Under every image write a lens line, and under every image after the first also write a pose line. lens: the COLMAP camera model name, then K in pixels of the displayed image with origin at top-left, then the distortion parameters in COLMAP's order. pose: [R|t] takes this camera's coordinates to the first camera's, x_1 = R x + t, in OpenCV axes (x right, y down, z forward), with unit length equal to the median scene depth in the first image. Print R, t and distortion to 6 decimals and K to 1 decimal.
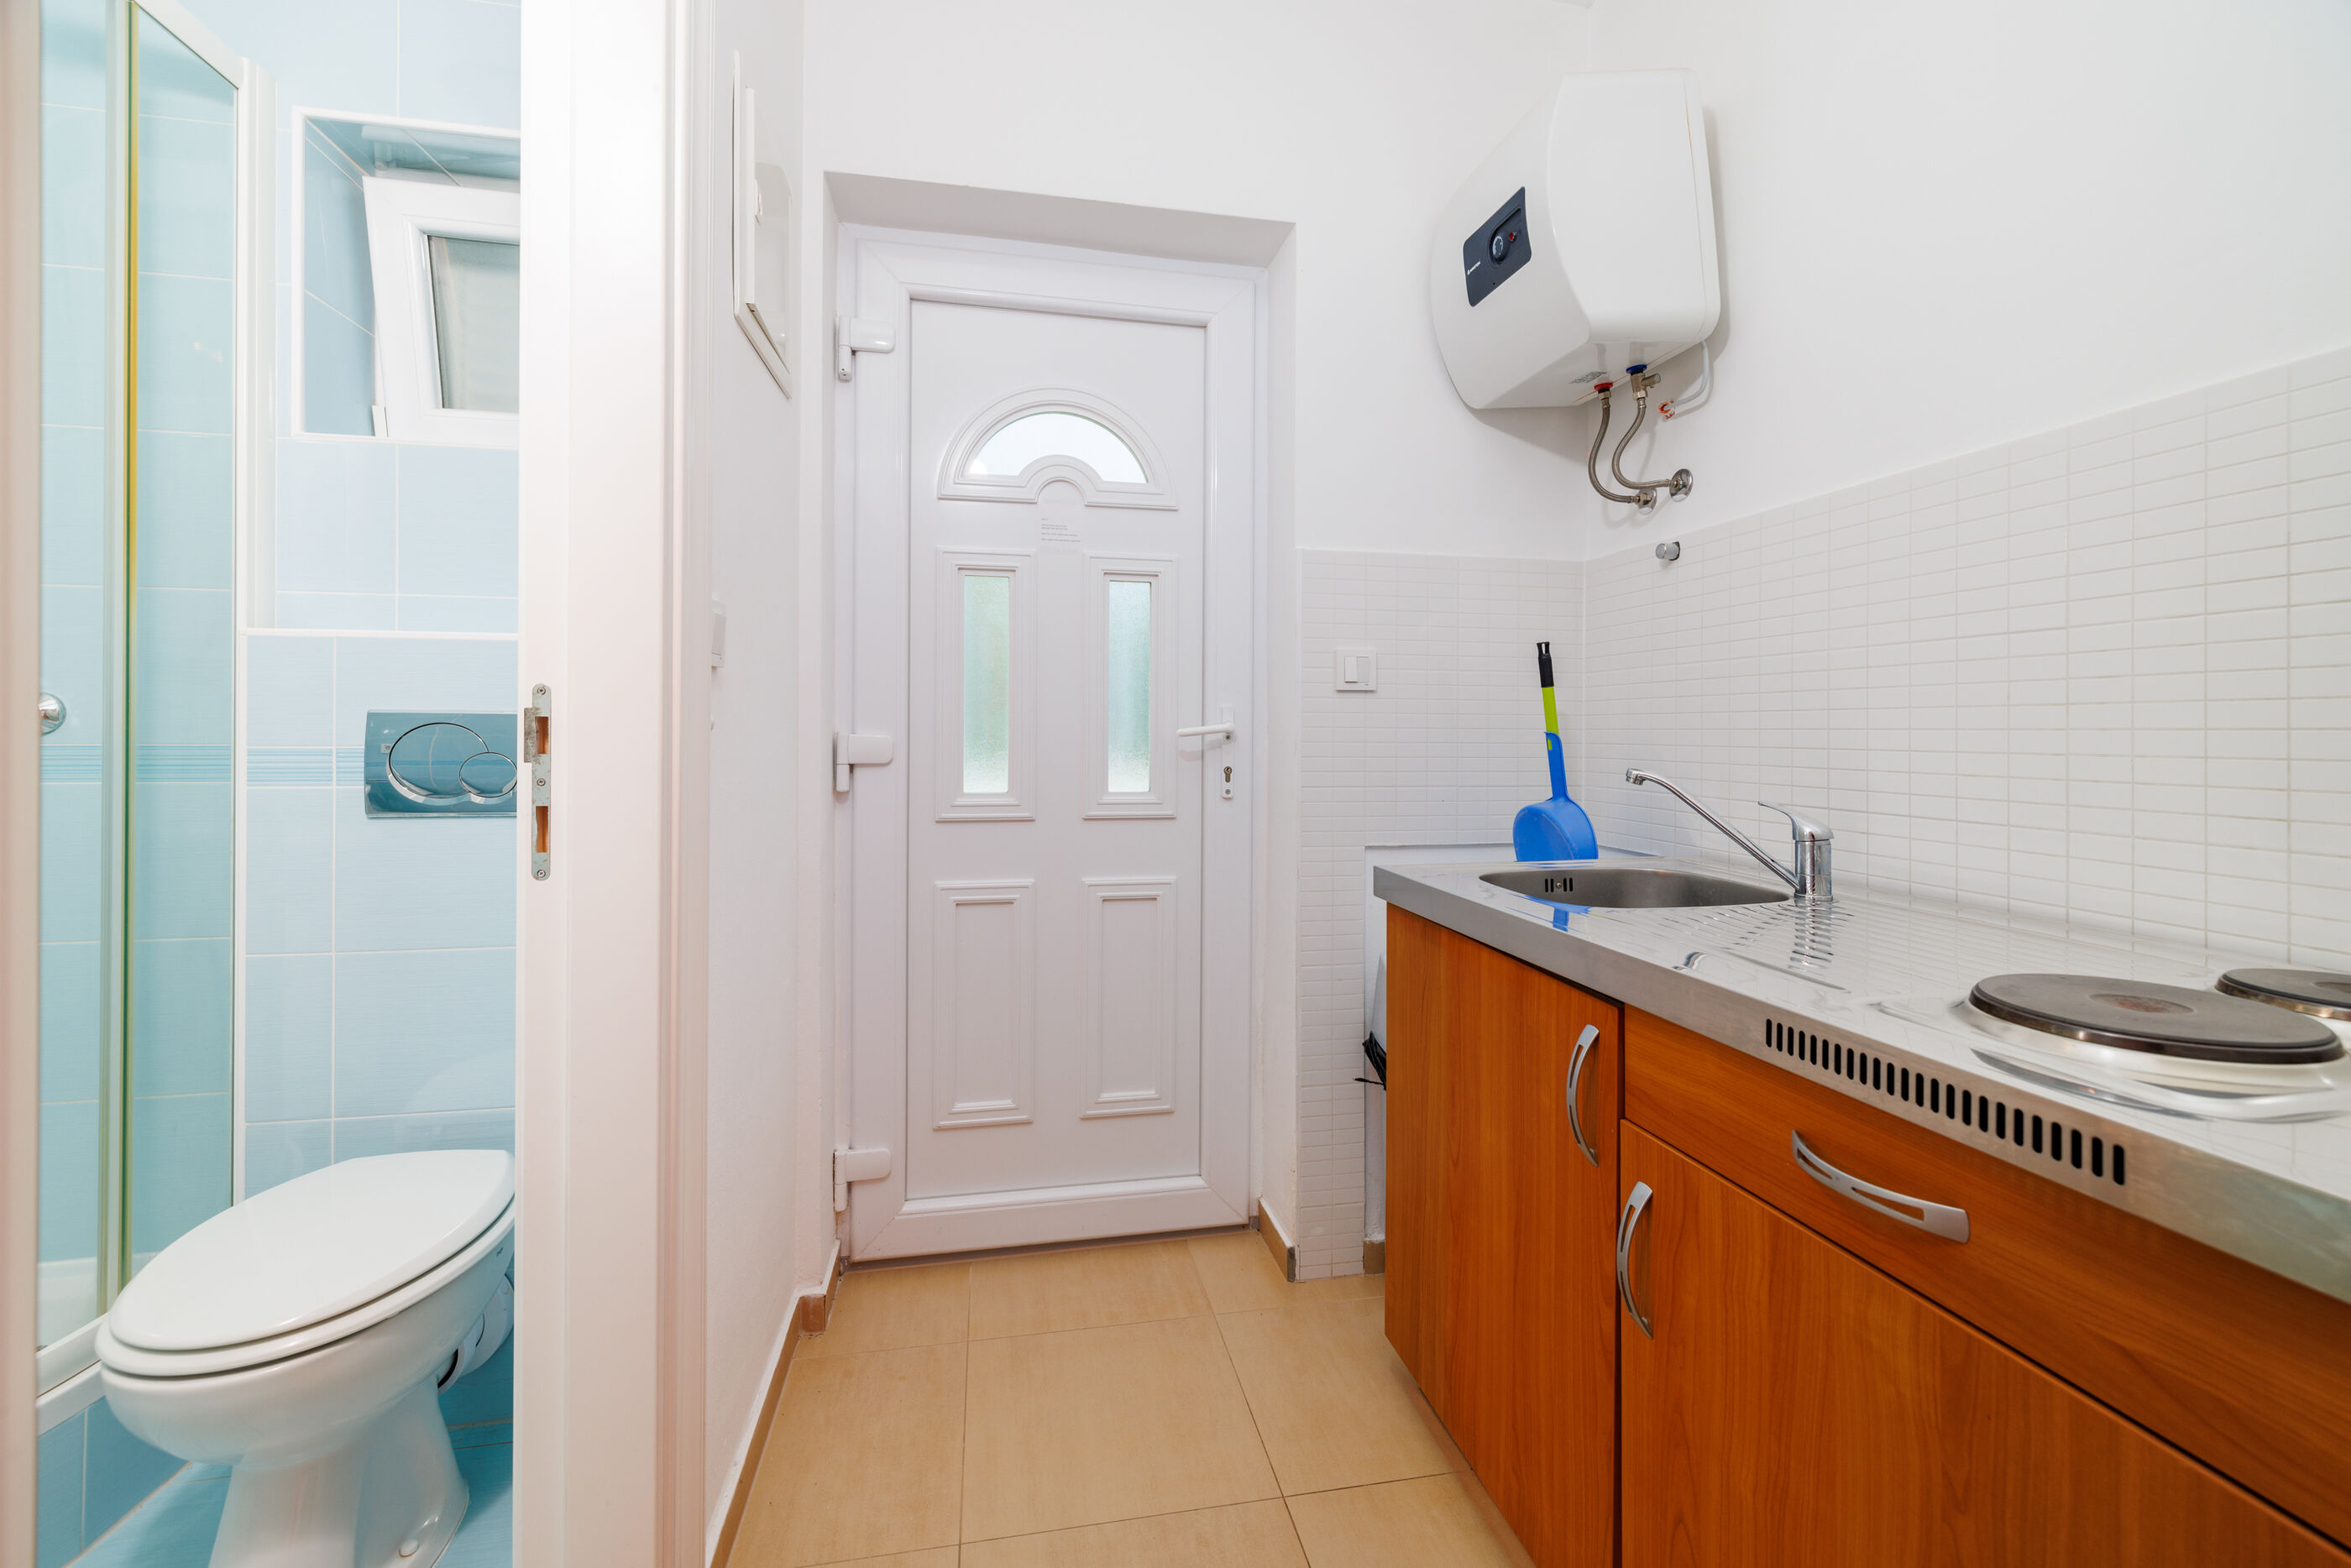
lens RADIAL K [[998.5, 0, 1183.6], [0, 998.5, 726.0], [0, 0, 1]] dist [0.002792, 0.001224]
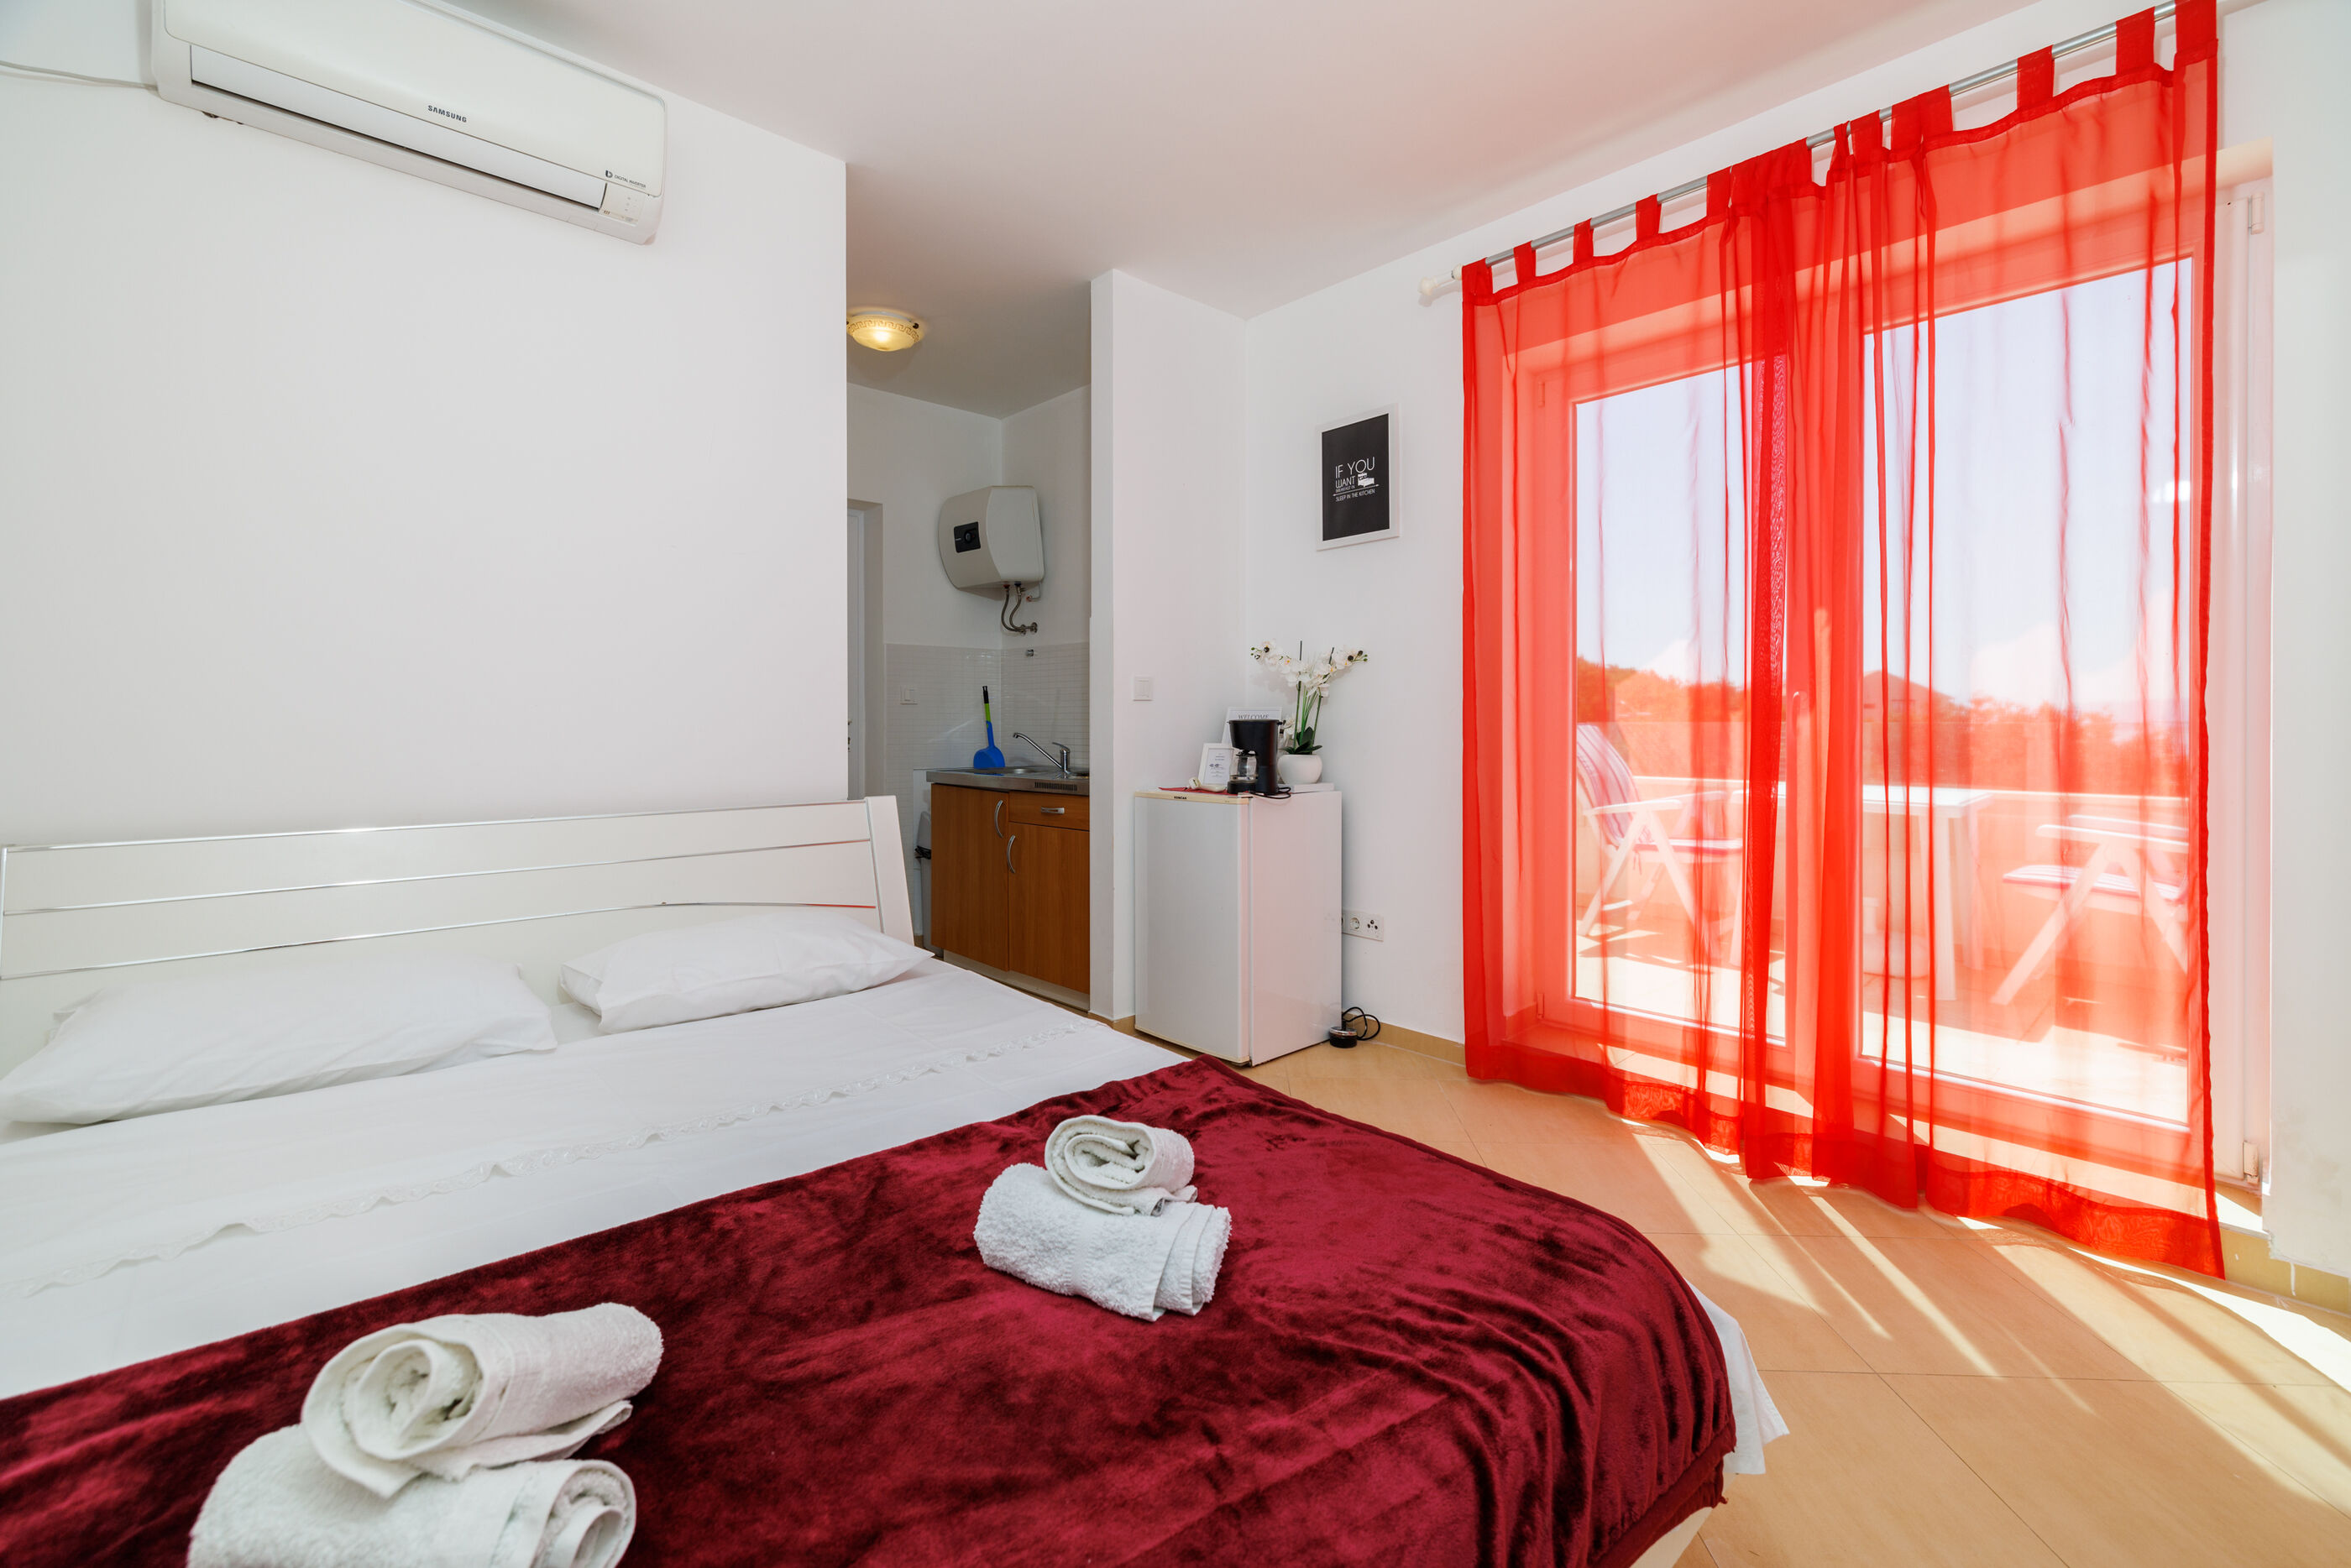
lens RADIAL K [[998.5, 0, 1186.7], [0, 998.5, 732.8], [0, 0, 1]] dist [0.002792, 0.001224]
pose [[0.847616, -0.007299, 0.530559, -0.531175], [0.000733, 0.999921, 0.012586, 0.003385], [-0.530609, -0.010279, 0.847554, -1.370617]]
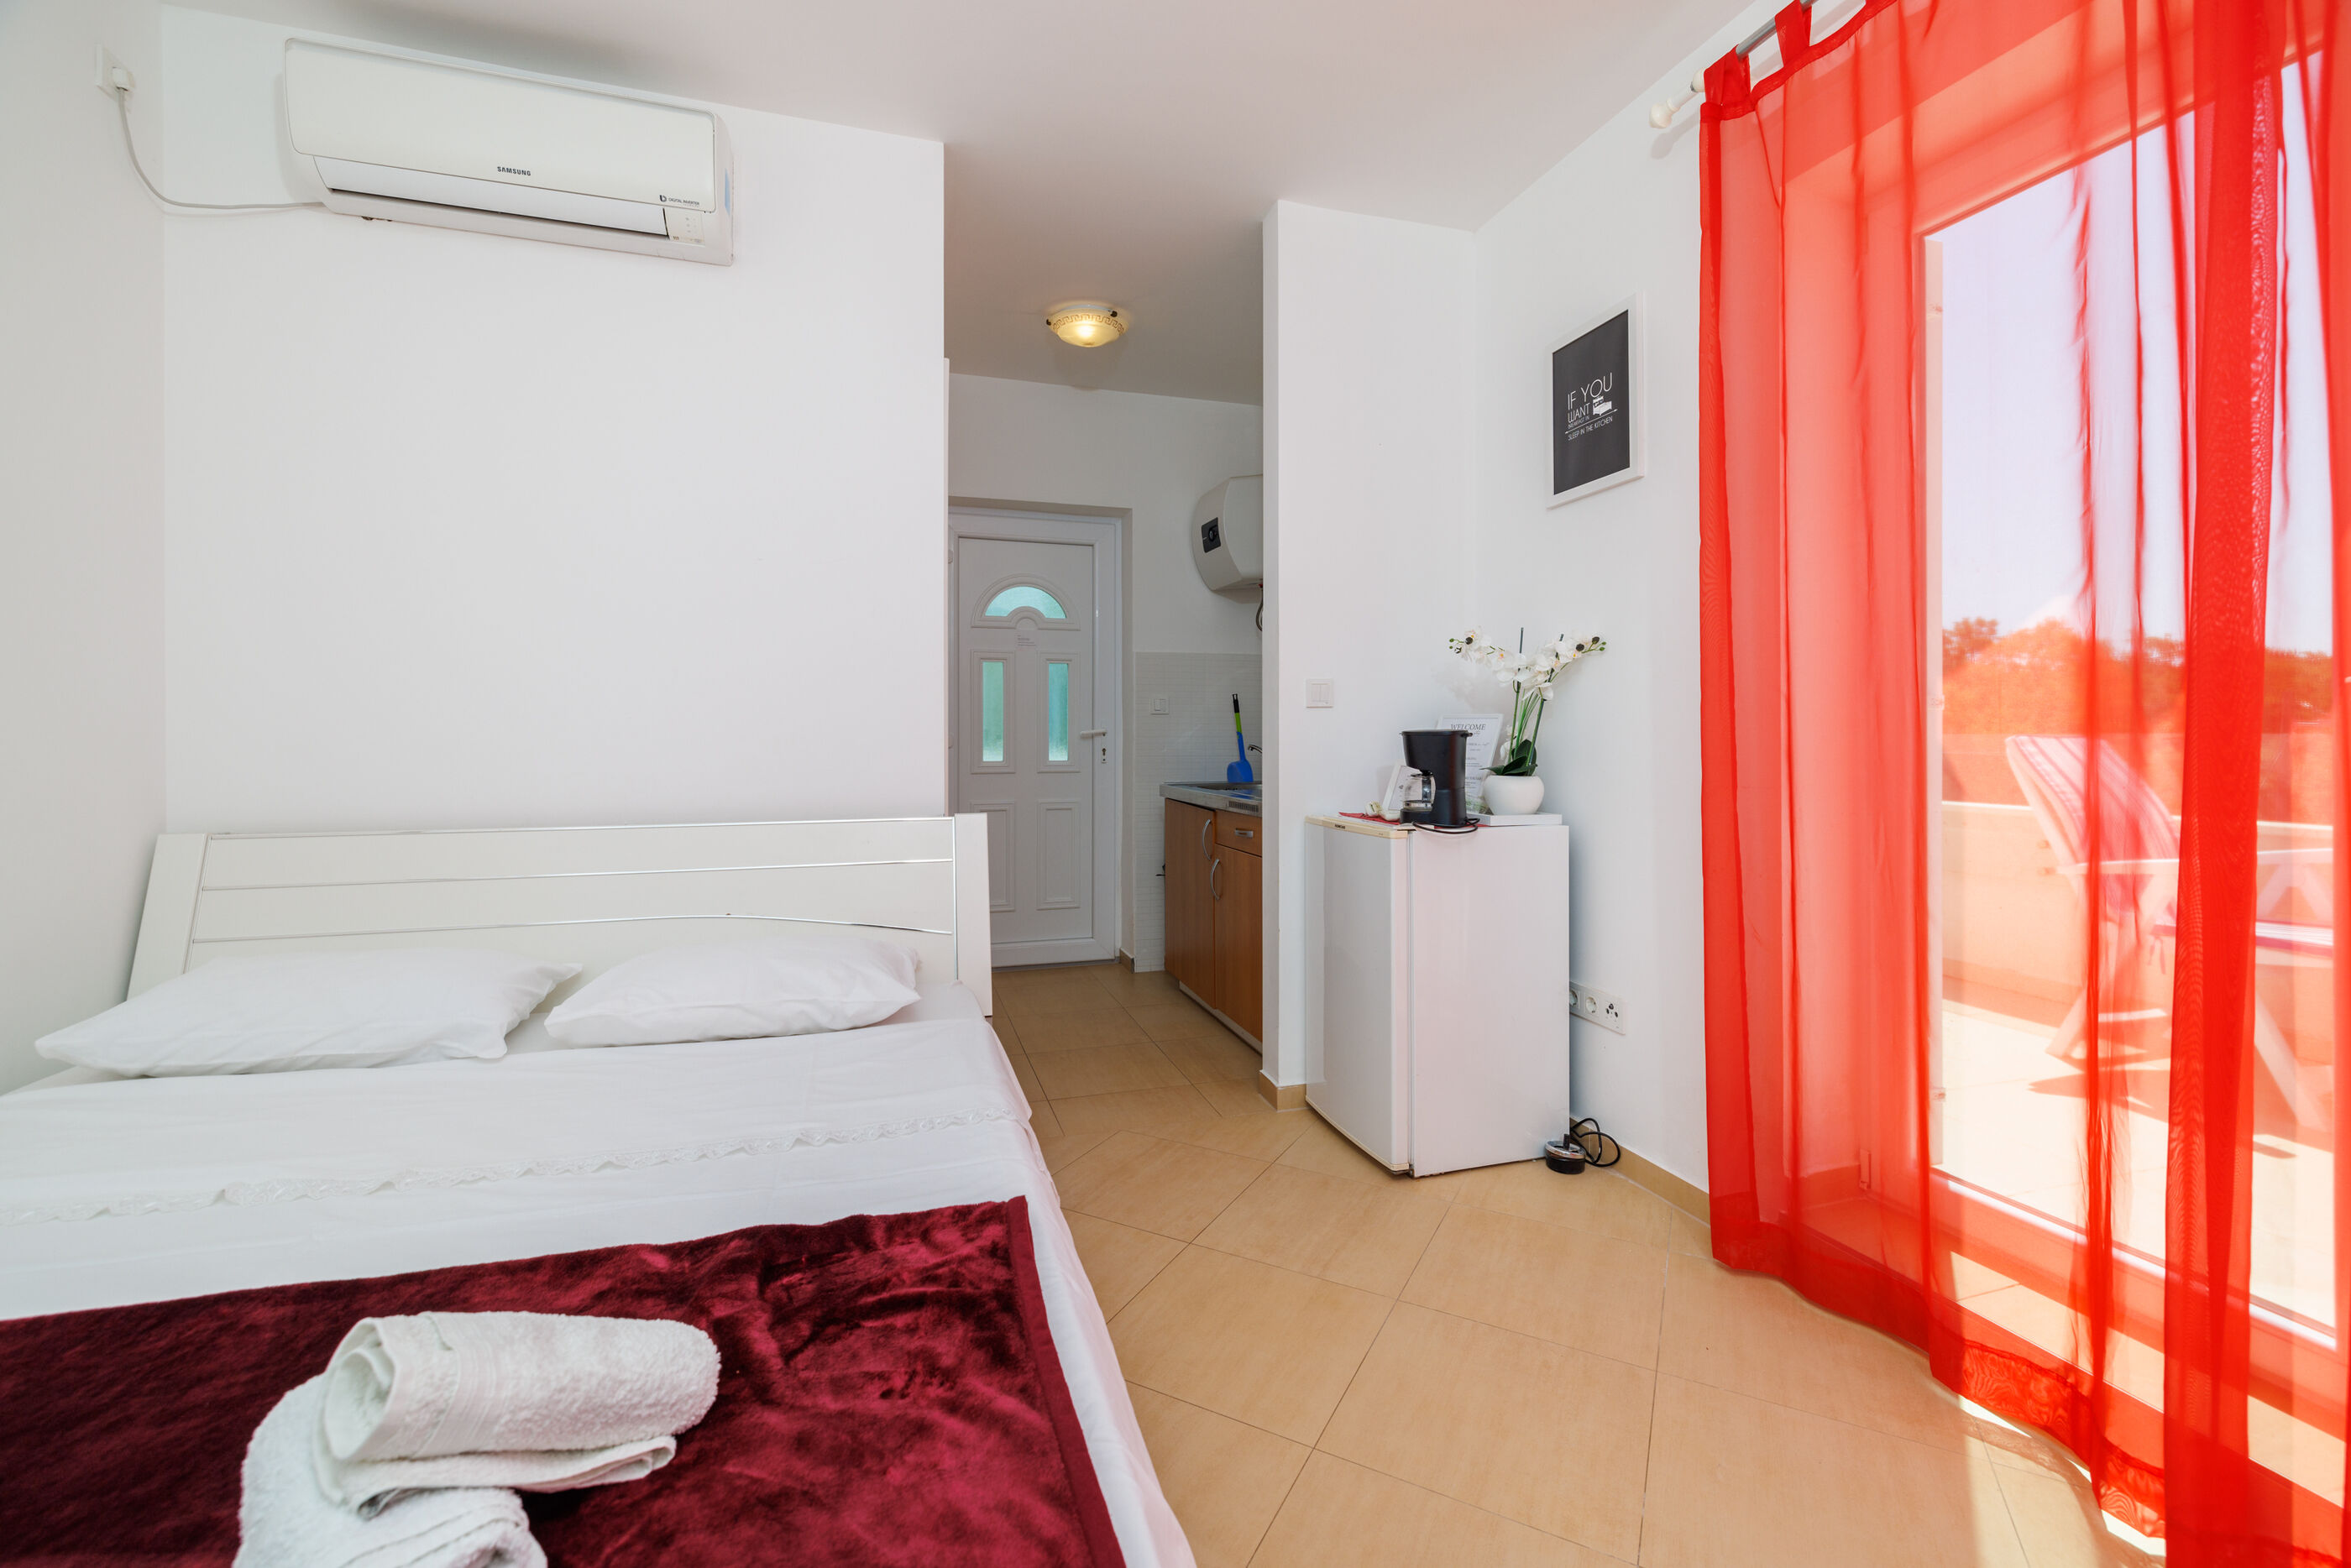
lens RADIAL K [[998.5, 0, 1182.7], [0, 998.5, 732.9], [0, 0, 1]] dist [0.002792, 0.001224]
pose [[0.993950, -0.002335, 0.109811, -0.025726], [0.002215, 0.999997, 0.001211, 0.003829], [-0.109813, -0.000961, 0.993952, -1.277850]]
